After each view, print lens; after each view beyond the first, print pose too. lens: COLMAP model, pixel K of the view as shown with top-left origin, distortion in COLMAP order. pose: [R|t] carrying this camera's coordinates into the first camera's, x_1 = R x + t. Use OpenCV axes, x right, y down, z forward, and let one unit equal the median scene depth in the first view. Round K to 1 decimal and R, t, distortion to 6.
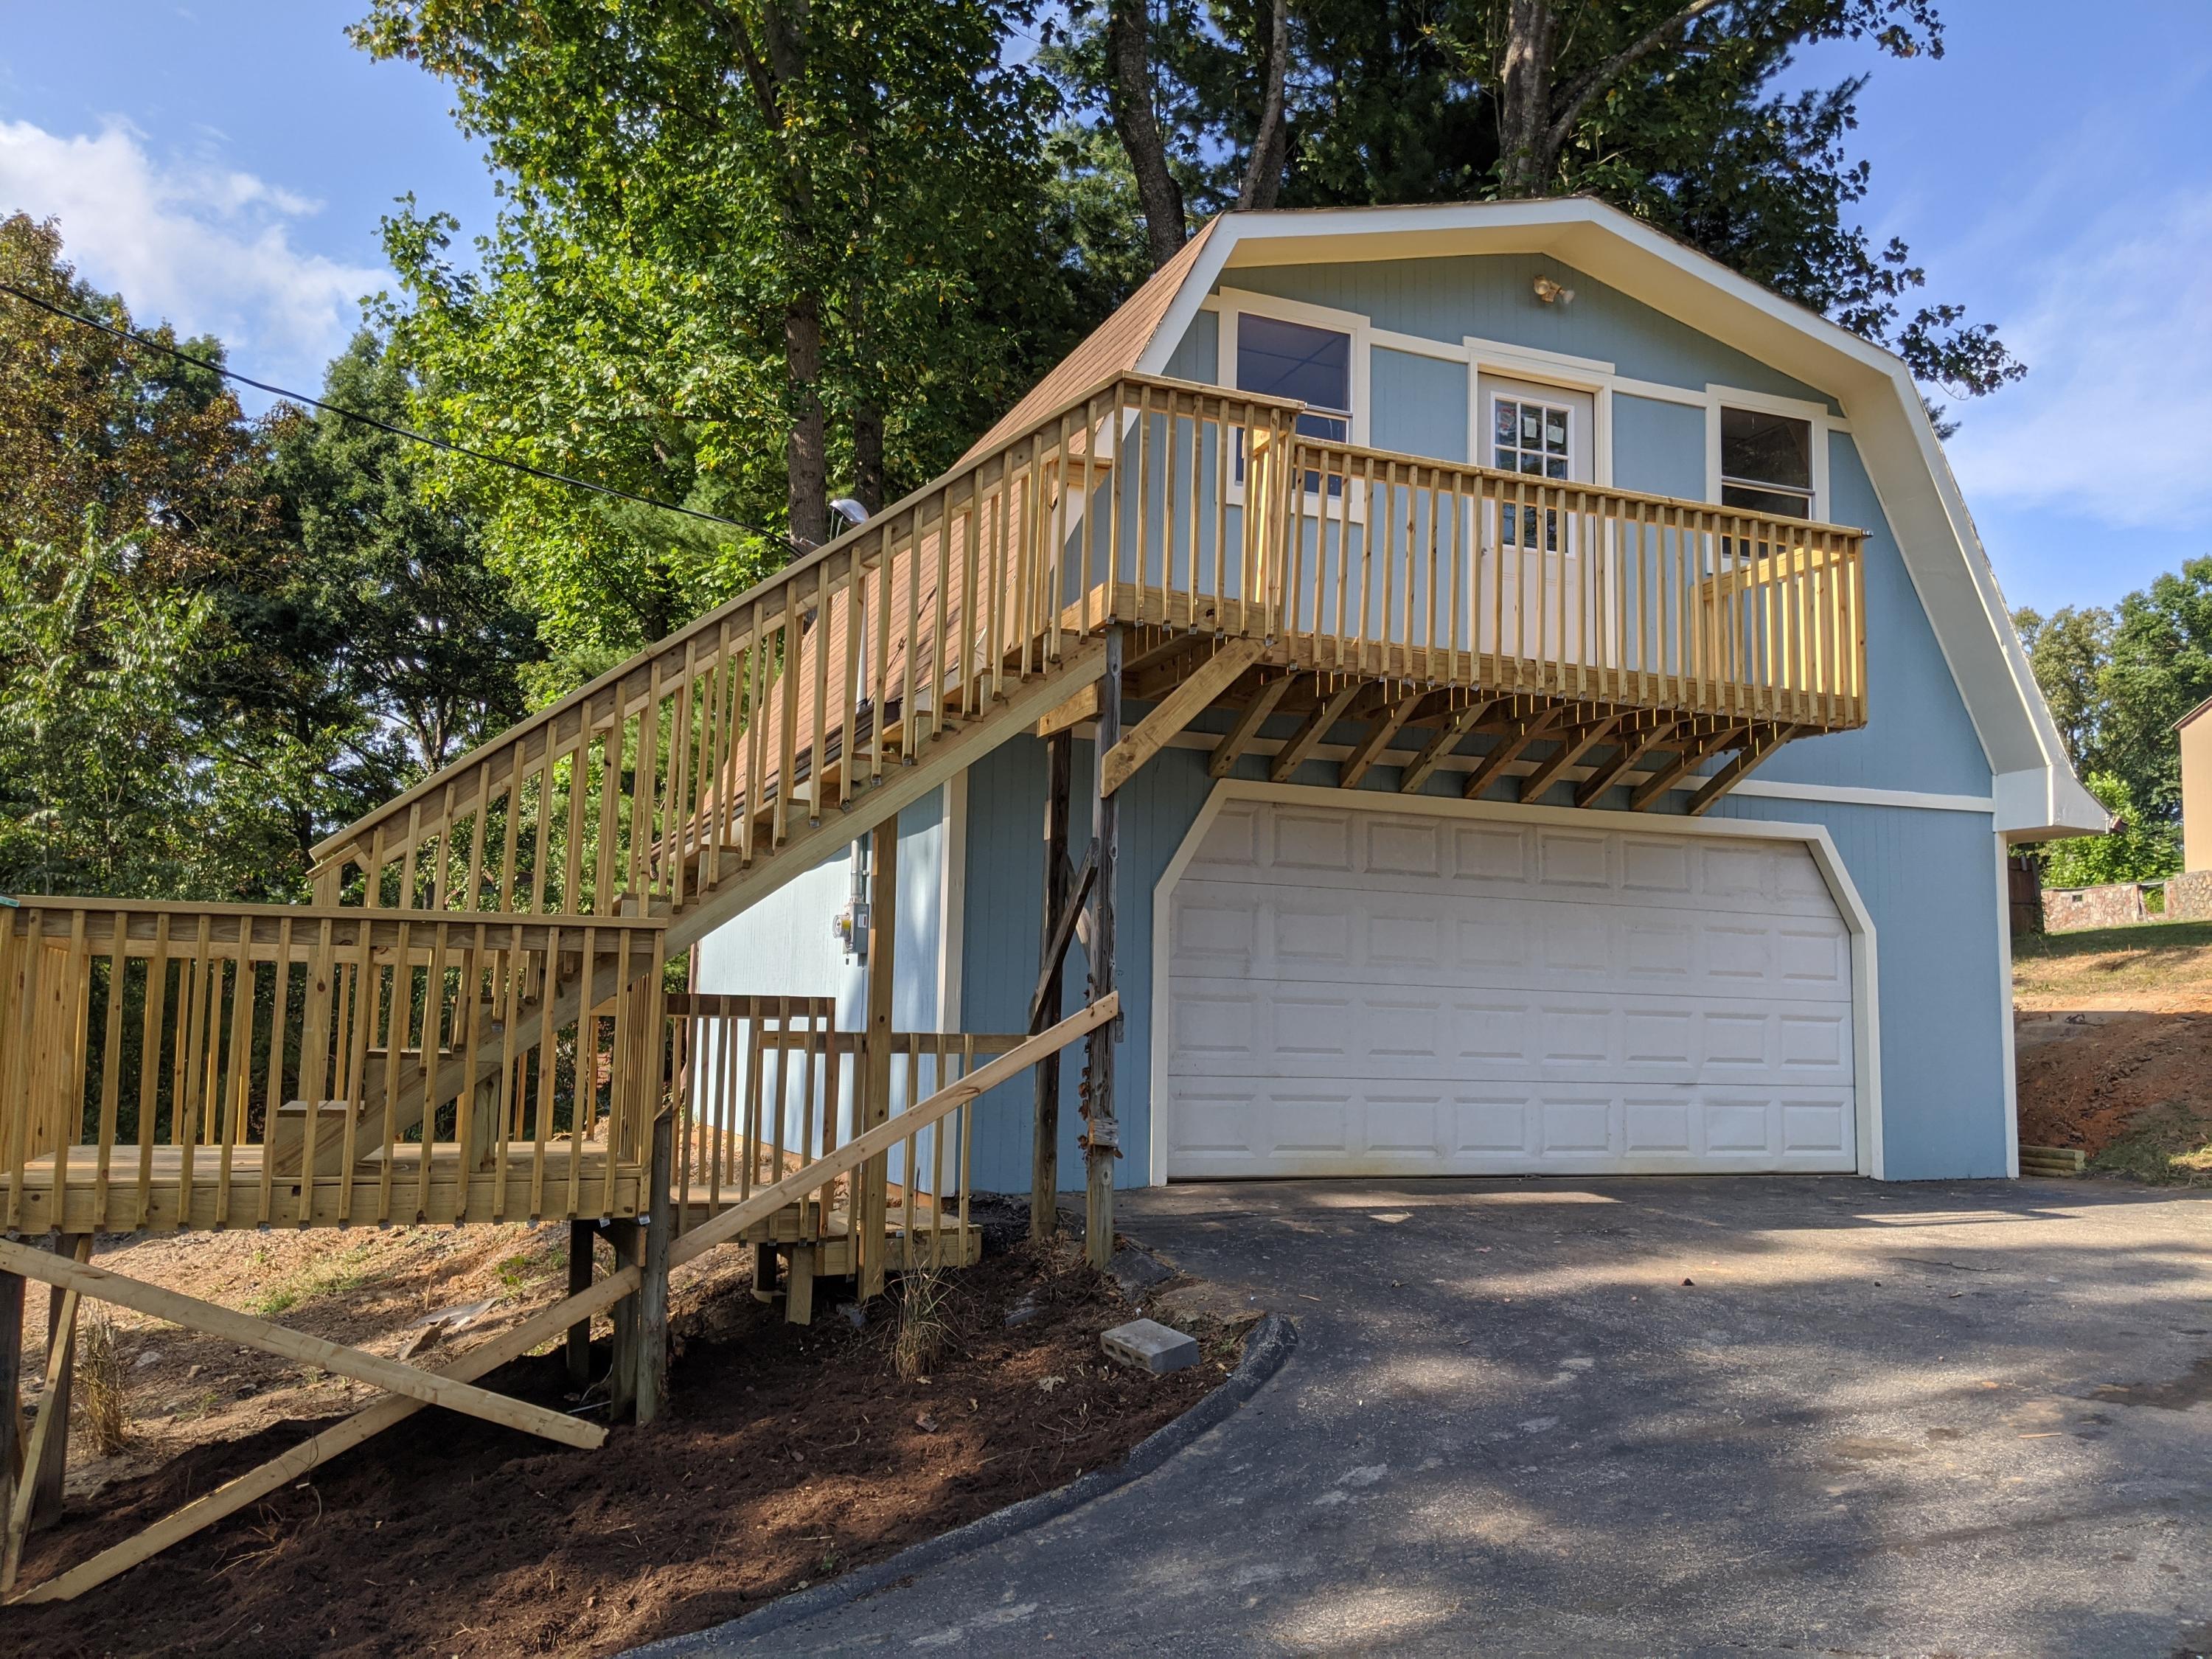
lens RADIAL K [[1704.9, 0, 1106.0], [0, 1704.9, 829.5], [0, 0, 1]] dist [0.092324, -0.186012]
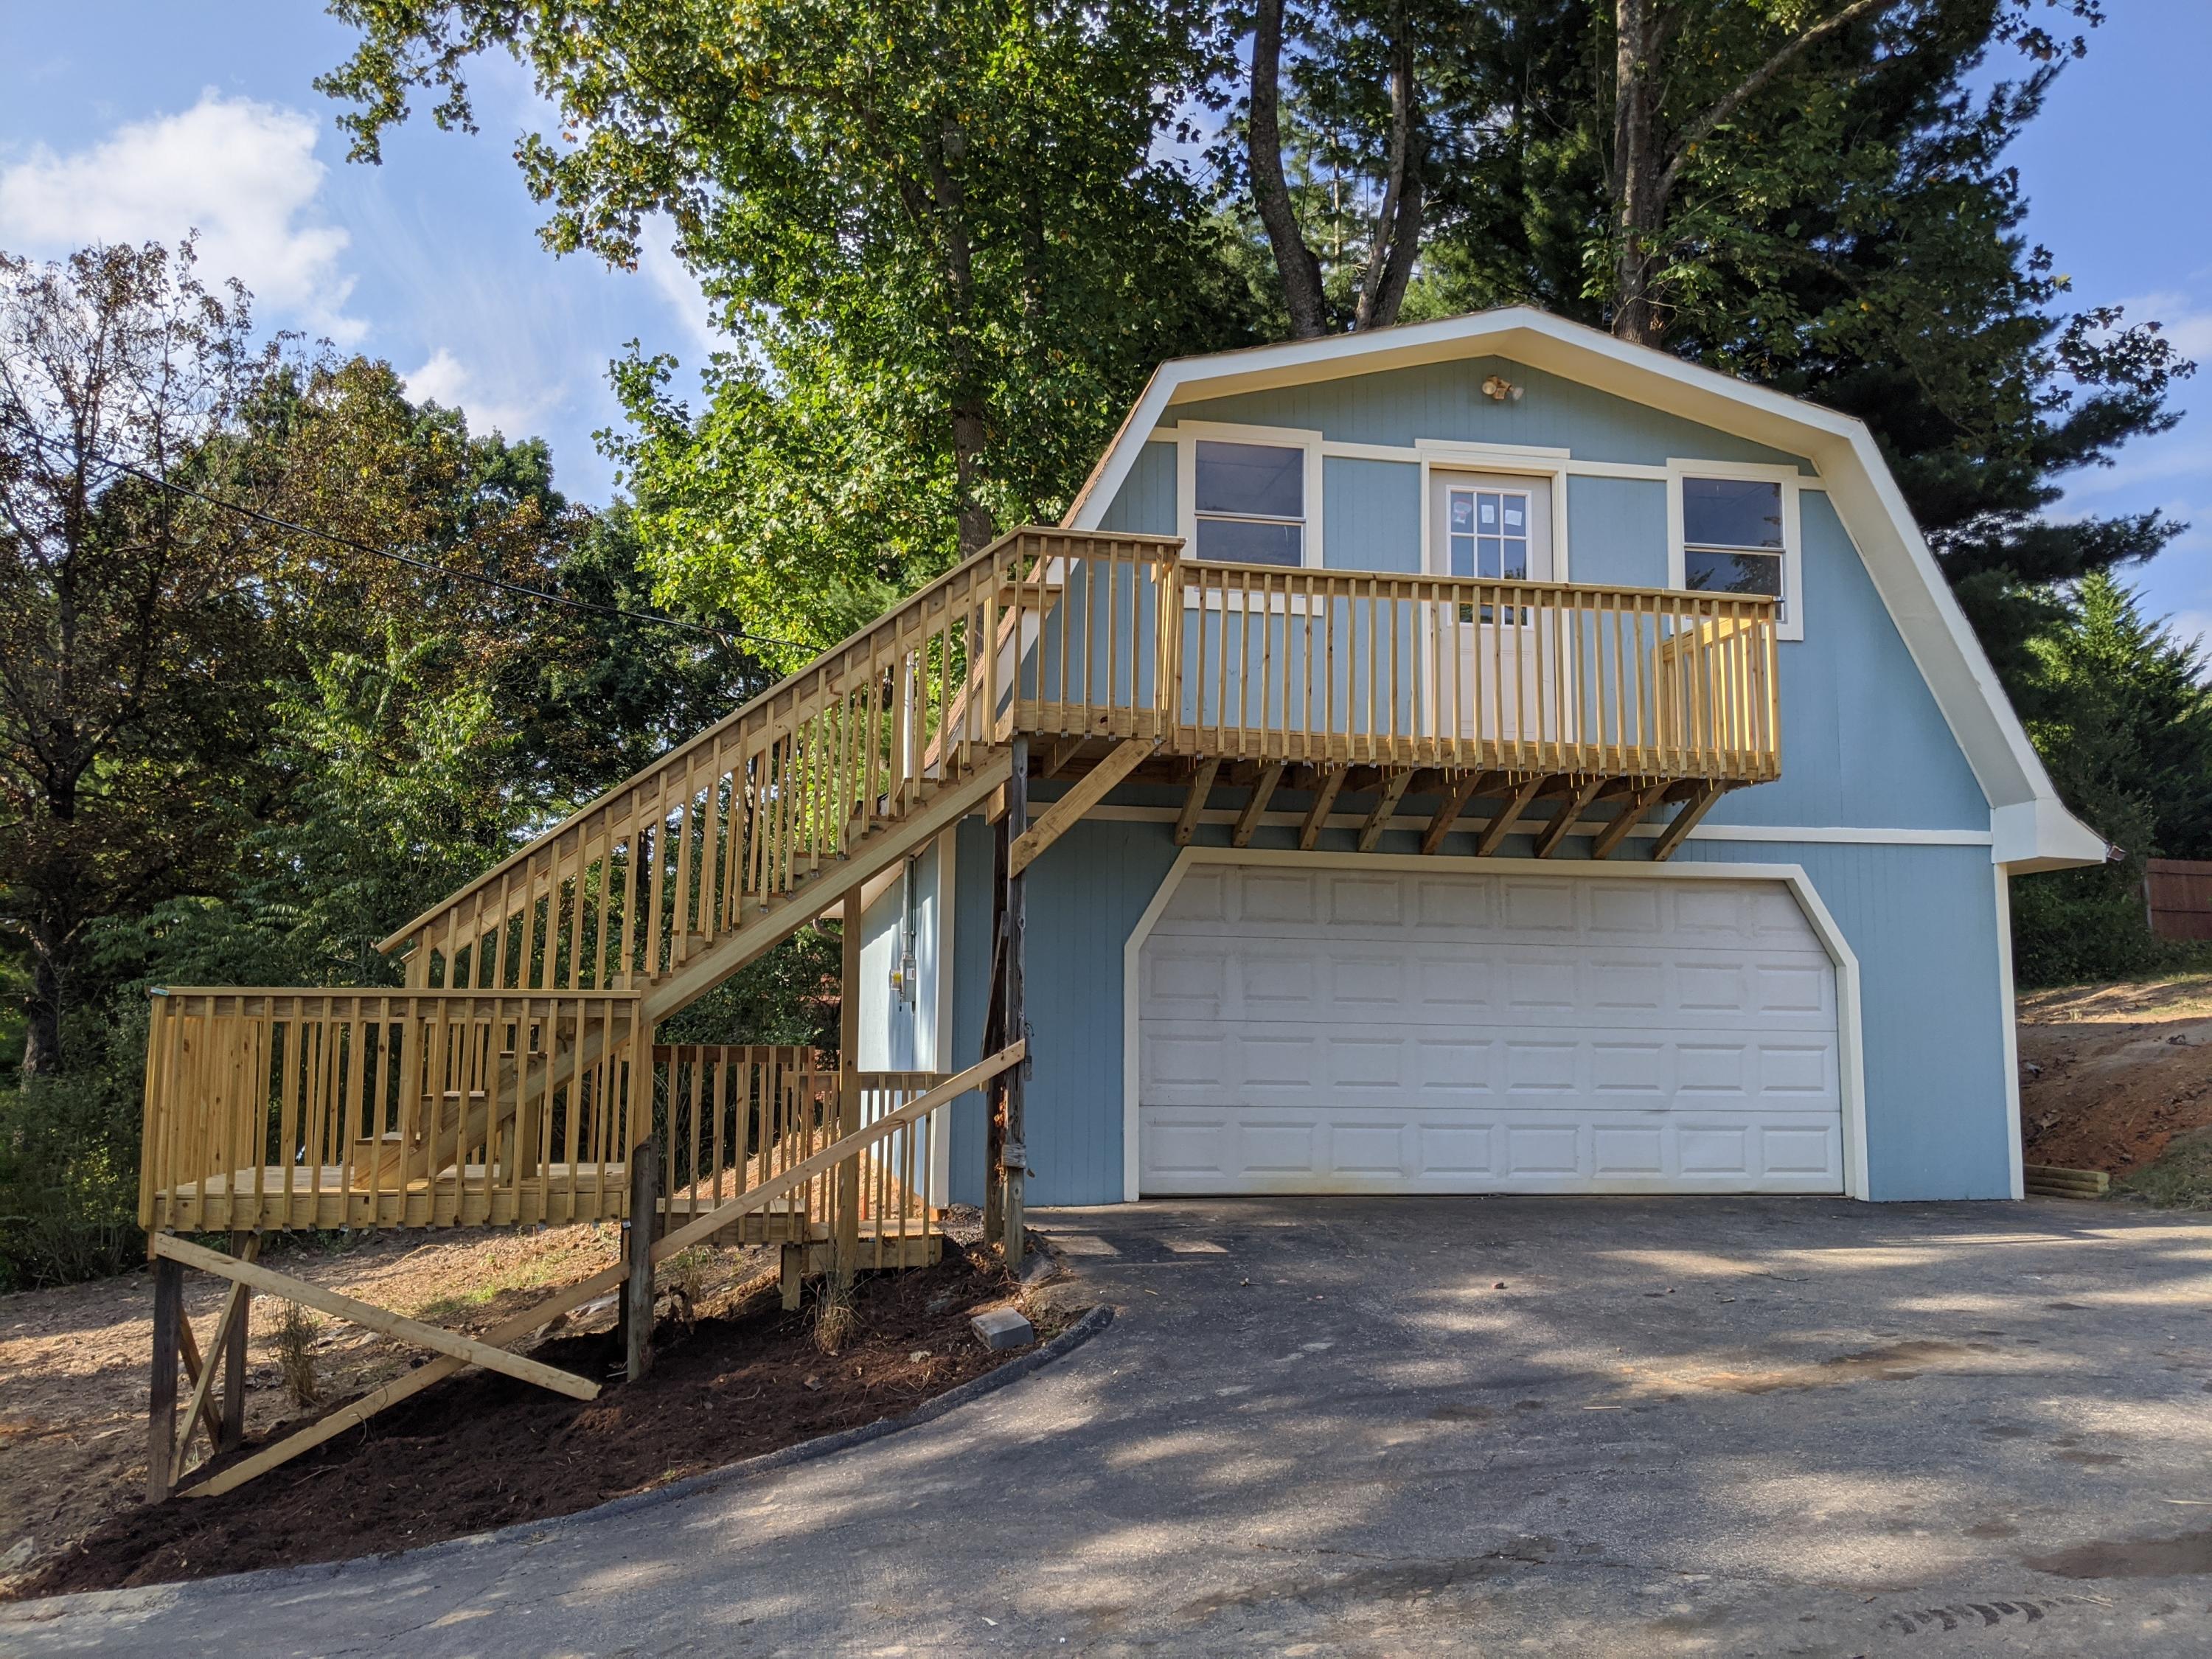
lens RADIAL K [[1704.9, 0, 1106.0], [0, 1704.9, 829.5], [0, 0, 1]] dist [0.092324, -0.186012]
pose [[0.981689, -0.035111, -0.187225, 0.202868], [0.032978, 0.999351, -0.014493, -0.023397], [0.187612, 0.008053, 0.982210, -0.123536]]
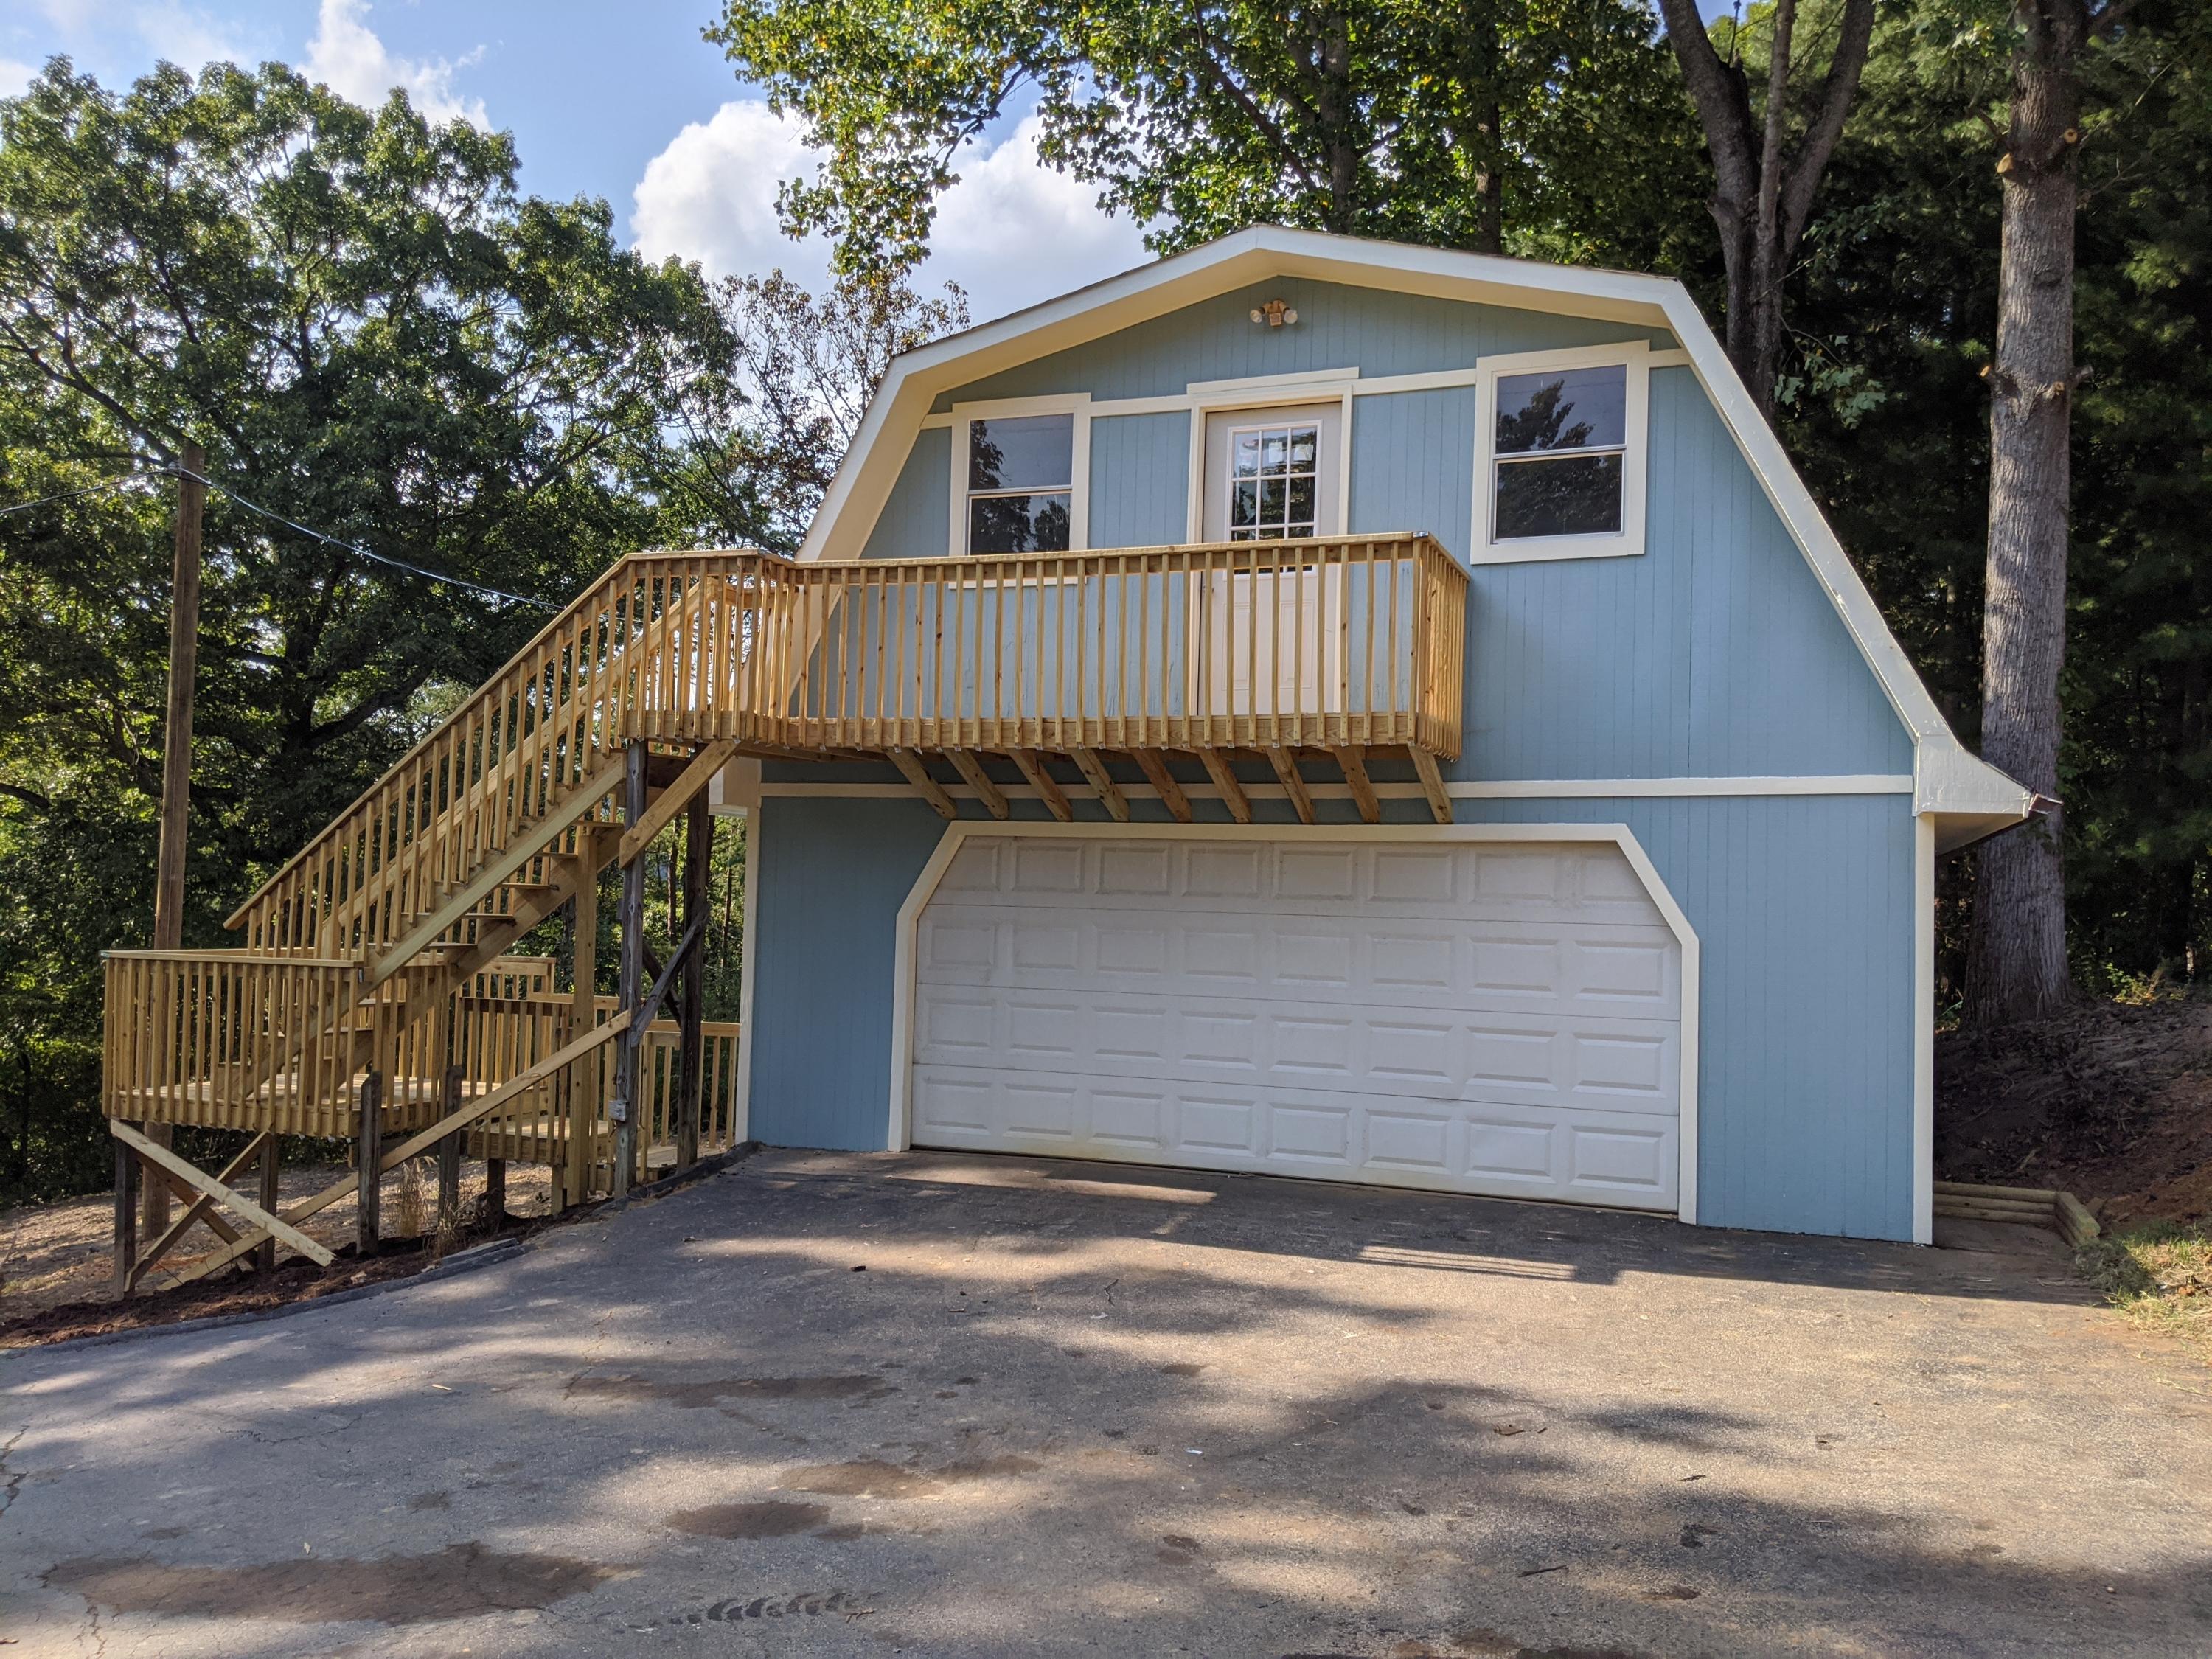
lens RADIAL K [[1695.0, 0, 1112.1], [0, 1695.0, 836.3], [0, 0, 1]] dist [0.226687, -0.577071]
pose [[0.740608, -0.030773, -0.671232, 0.844965], [0.065944, 0.997457, 0.027030, -0.038995], [0.668693, -0.064283, 0.740754, 0.160207]]
